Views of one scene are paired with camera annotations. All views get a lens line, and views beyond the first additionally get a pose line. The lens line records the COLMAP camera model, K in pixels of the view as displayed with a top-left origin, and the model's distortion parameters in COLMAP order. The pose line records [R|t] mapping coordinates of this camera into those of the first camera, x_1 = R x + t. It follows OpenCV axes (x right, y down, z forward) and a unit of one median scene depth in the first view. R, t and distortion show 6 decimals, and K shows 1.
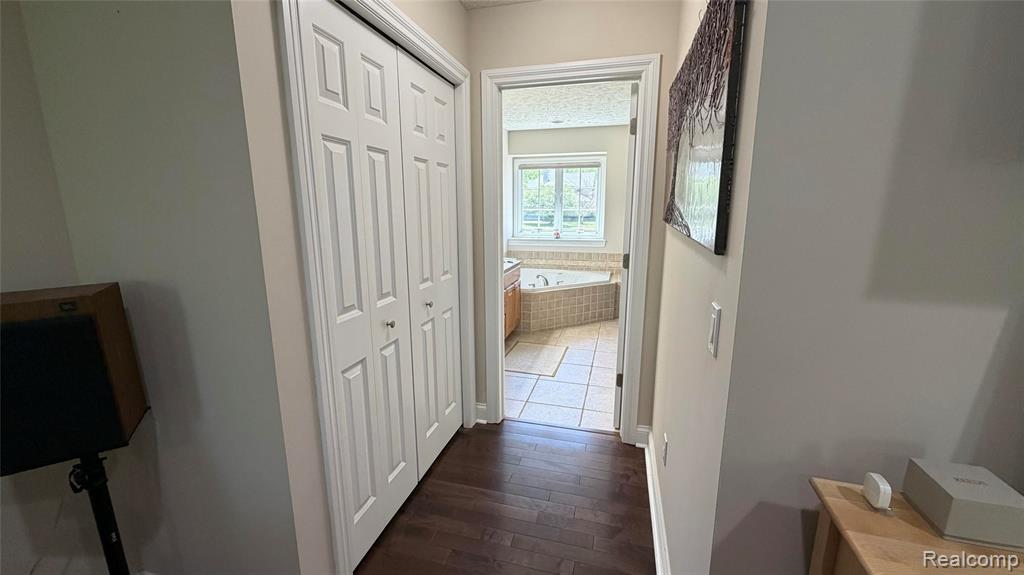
lens RADIAL K [[406.7, 0, 509.8], [0, 406.7, 289.2], [0, 0, 1]] dist [-0.000089, 0.000069]
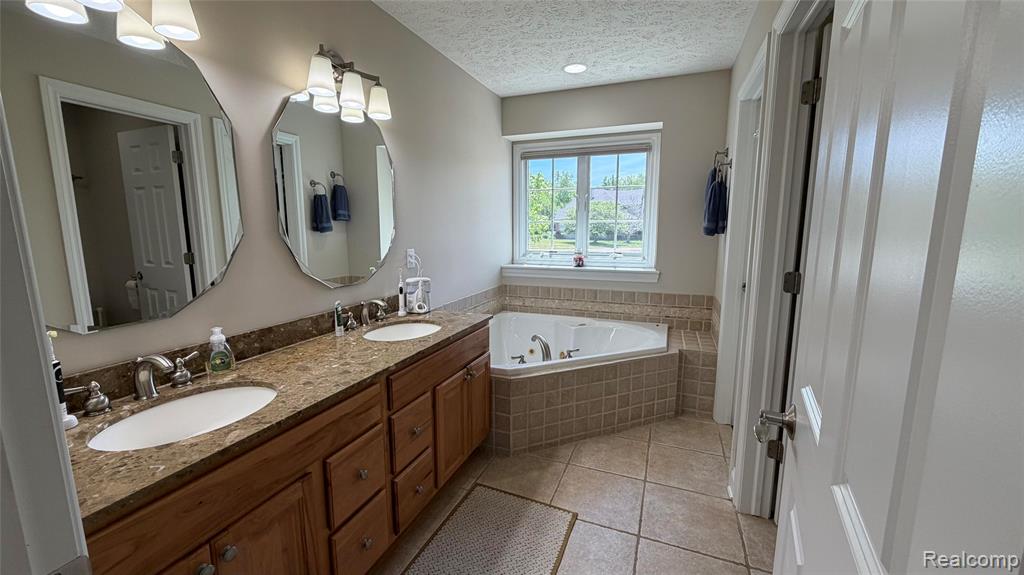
lens RADIAL K [[406.7, 0, 509.8], [0, 406.7, 289.2], [0, 0, 1]] dist [-0.000089, 0.000069]
pose [[0.993894, 0.016329, -0.109120, 0.083086], [-0.021189, 0.998828, -0.043522, -0.063404], [0.108281, 0.045569, 0.993075, 0.385221]]
